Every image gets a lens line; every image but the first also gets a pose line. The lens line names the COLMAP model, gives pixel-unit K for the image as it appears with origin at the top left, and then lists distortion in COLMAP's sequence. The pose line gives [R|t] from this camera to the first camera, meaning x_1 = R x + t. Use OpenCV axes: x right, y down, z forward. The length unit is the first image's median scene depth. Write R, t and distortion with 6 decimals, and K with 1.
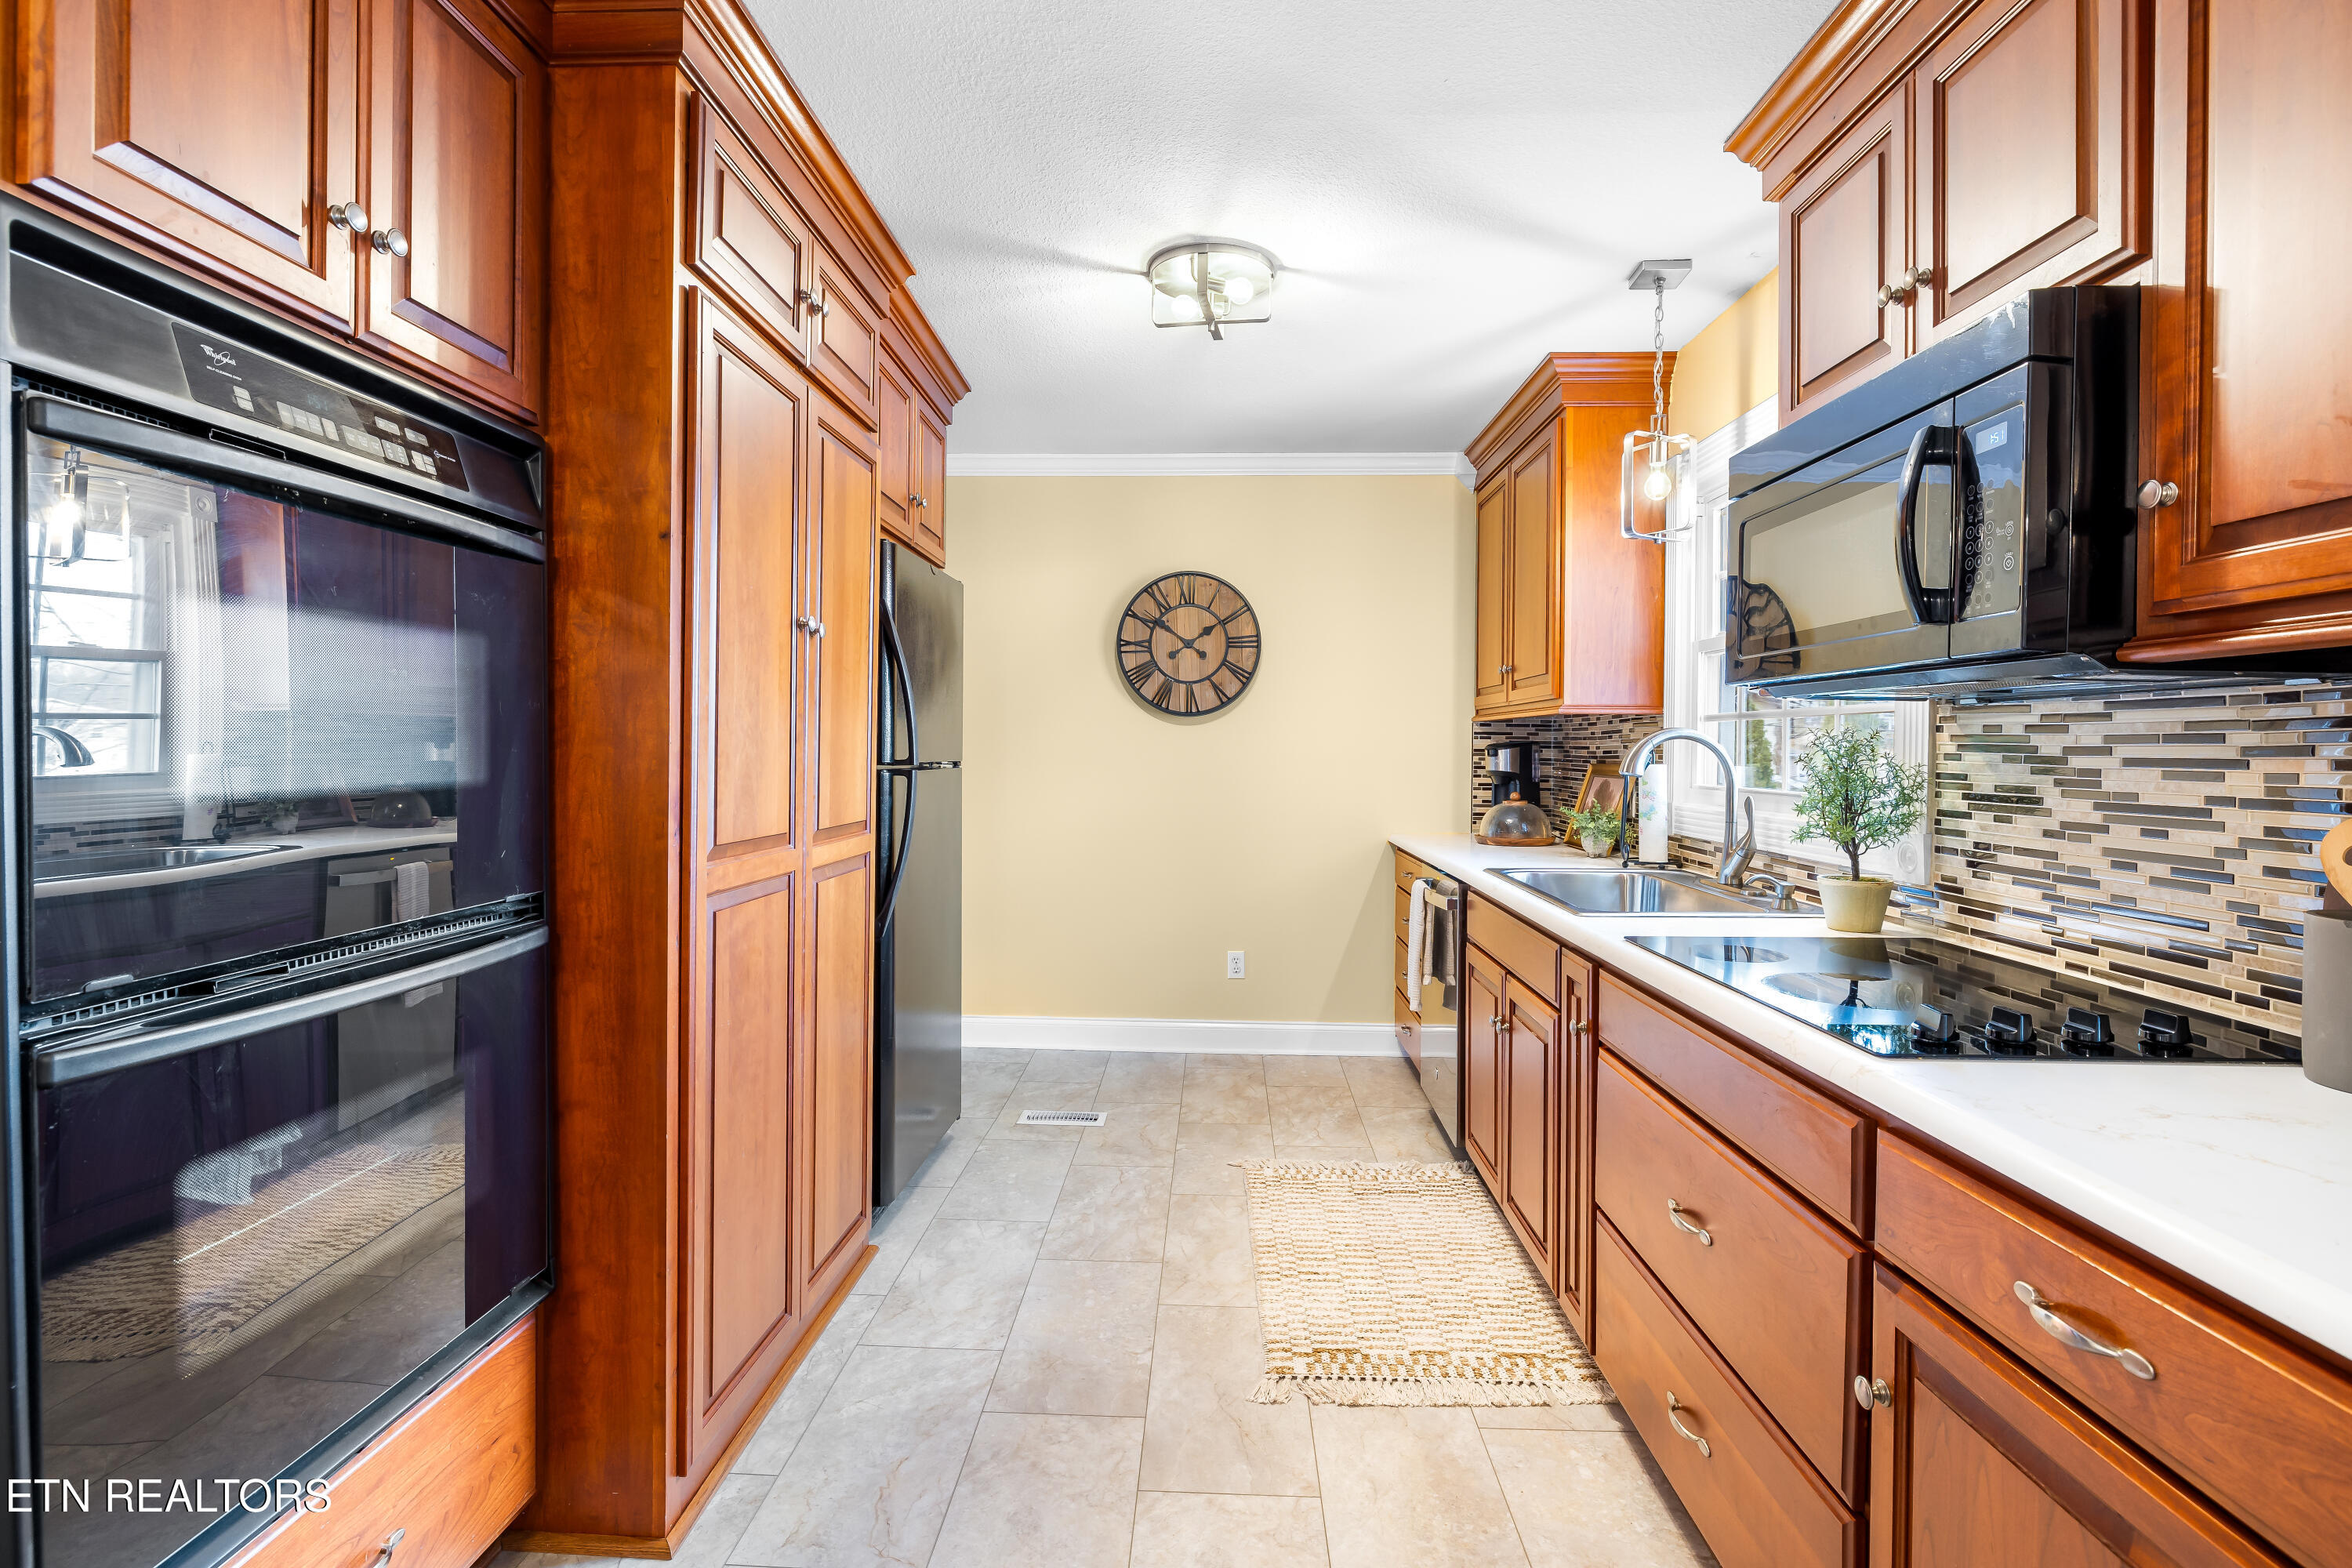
lens RADIAL K [[1109.3, 0, 1172.9], [0, 1109.3, 758.9], [0, 0, 1]] dist [-0.011958, 0.003368]
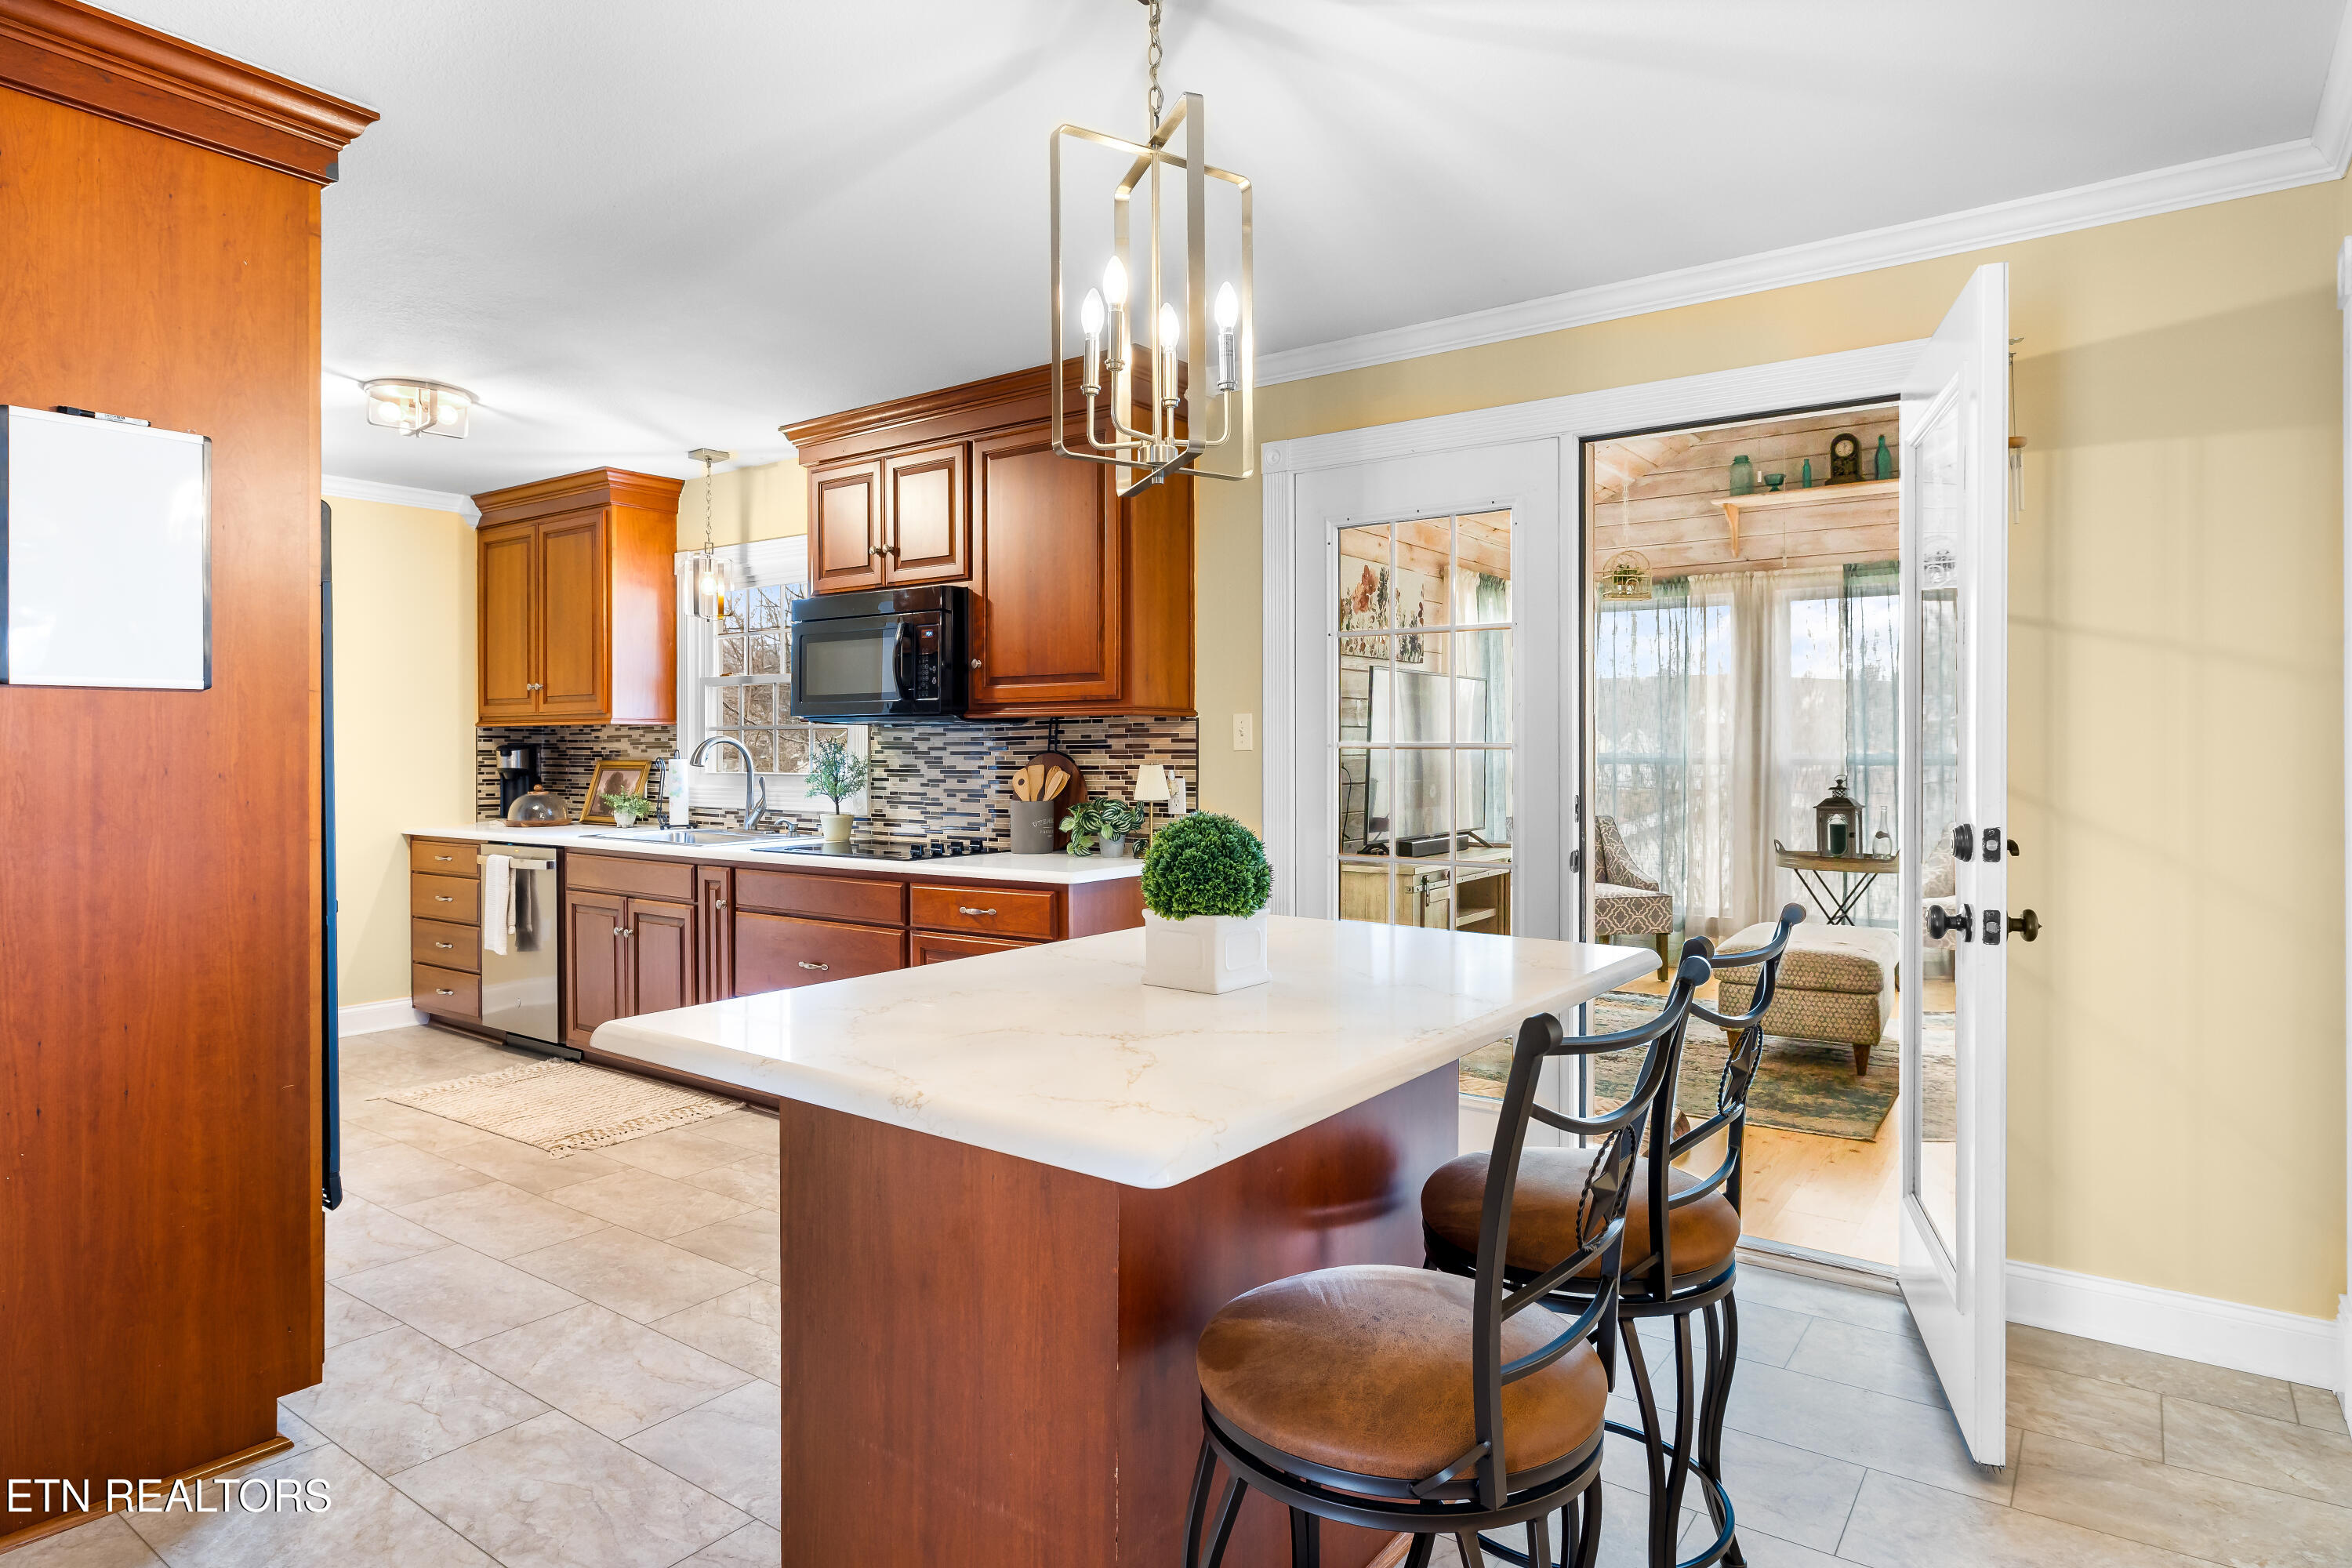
lens RADIAL K [[1340.2, 0, 1174.0], [0, 1340.2, 755.9], [0, 0, 1]] dist [-0.000604, -0.001755]
pose [[0.558792, -0.011925, 0.829222, -0.990301], [0.014059, 0.999889, 0.004906, 0.001001], [-0.829189, 0.008916, 0.558898, -0.802488]]
